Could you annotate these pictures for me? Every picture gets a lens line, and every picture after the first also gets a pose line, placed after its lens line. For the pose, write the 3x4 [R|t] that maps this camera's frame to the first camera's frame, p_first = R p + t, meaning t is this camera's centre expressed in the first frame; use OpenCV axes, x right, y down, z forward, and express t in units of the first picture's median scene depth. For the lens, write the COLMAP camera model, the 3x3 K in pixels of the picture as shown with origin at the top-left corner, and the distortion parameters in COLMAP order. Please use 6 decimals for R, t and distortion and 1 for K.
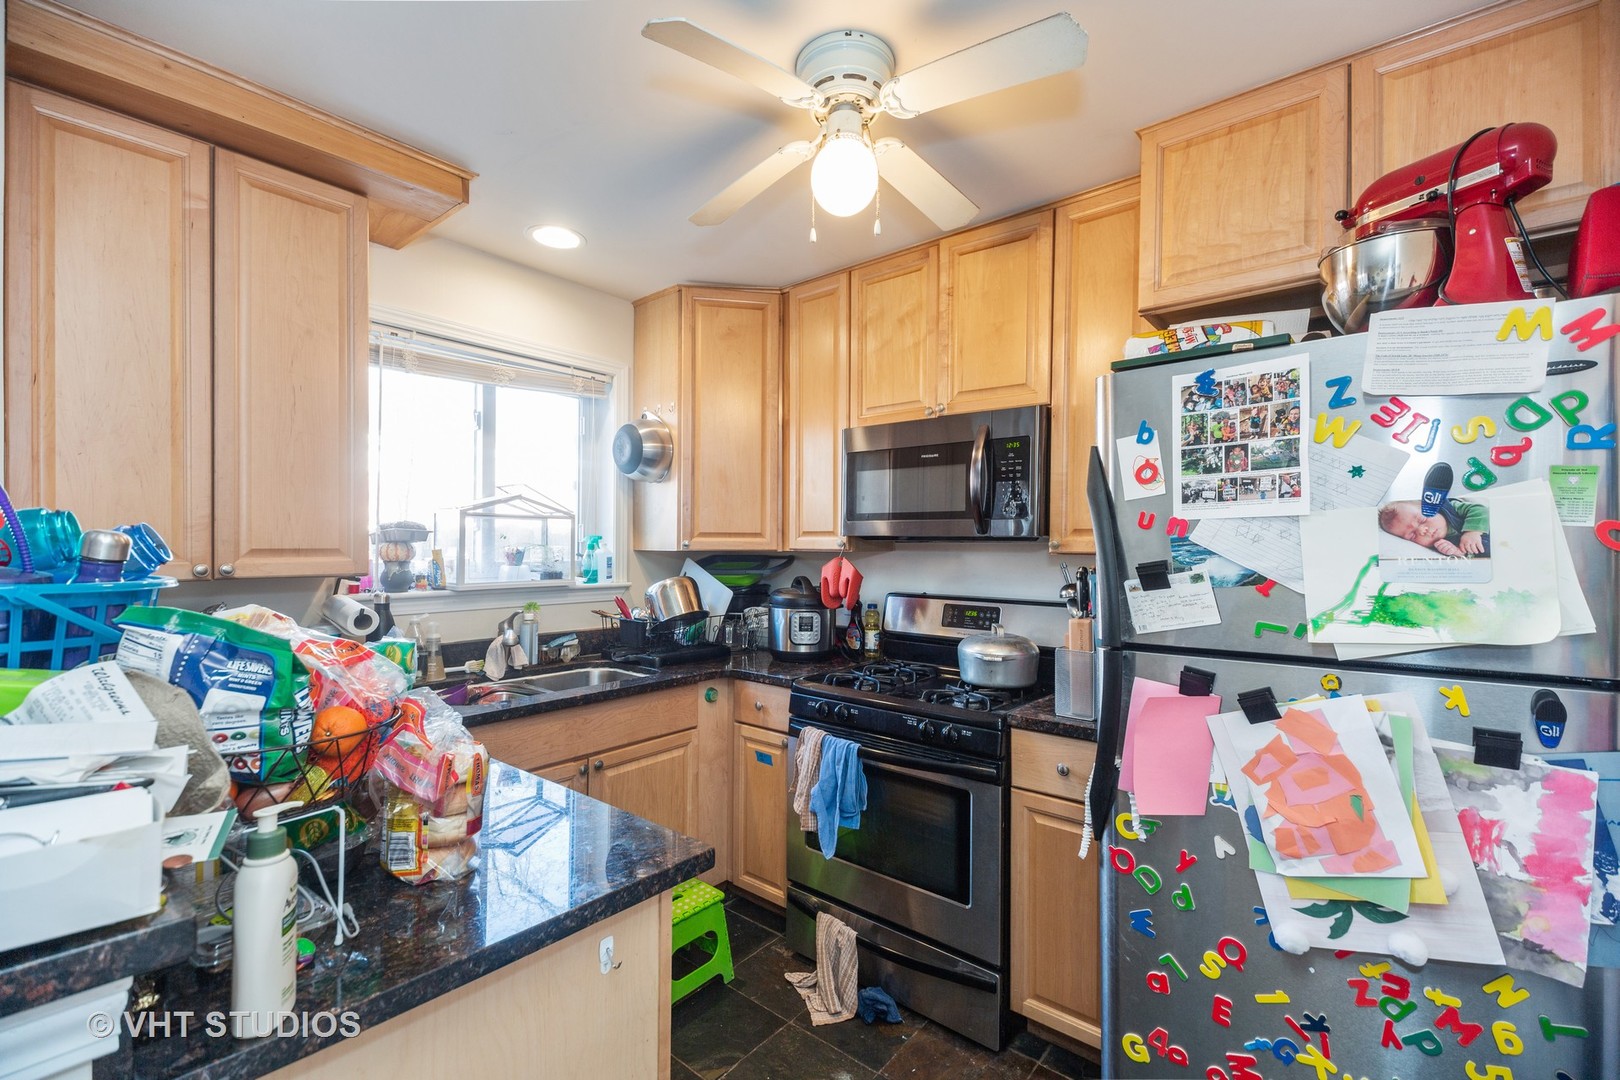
lens RADIAL K [[694.9, 0, 807.5], [0, 694.9, 558.1], [0, 0, 1]] dist [0.029243, 0.000035]
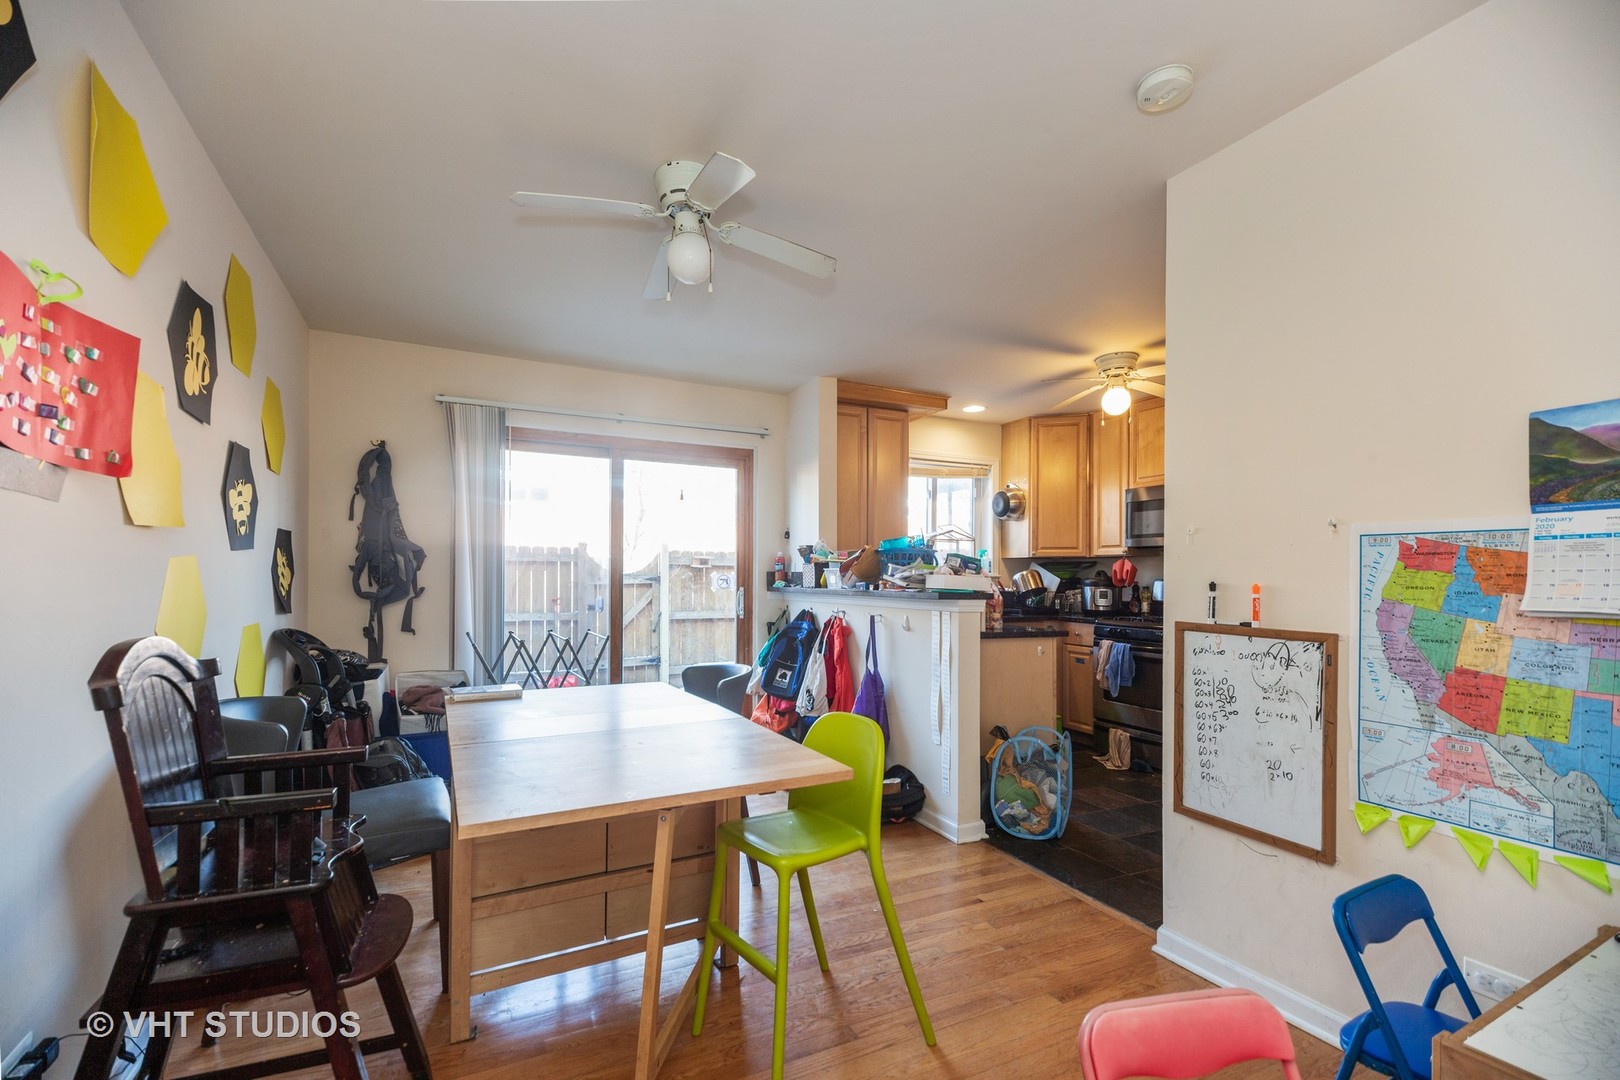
lens RADIAL K [[694.9, 0, 807.5], [0, 694.9, 558.1], [0, 0, 1]] dist [0.029243, 0.000035]
pose [[0.913291, -0.007896, -0.407232, 0.035441], [-0.011501, 0.998913, -0.045162, 0.087299], [0.407146, 0.045929, 0.912208, -0.999720]]
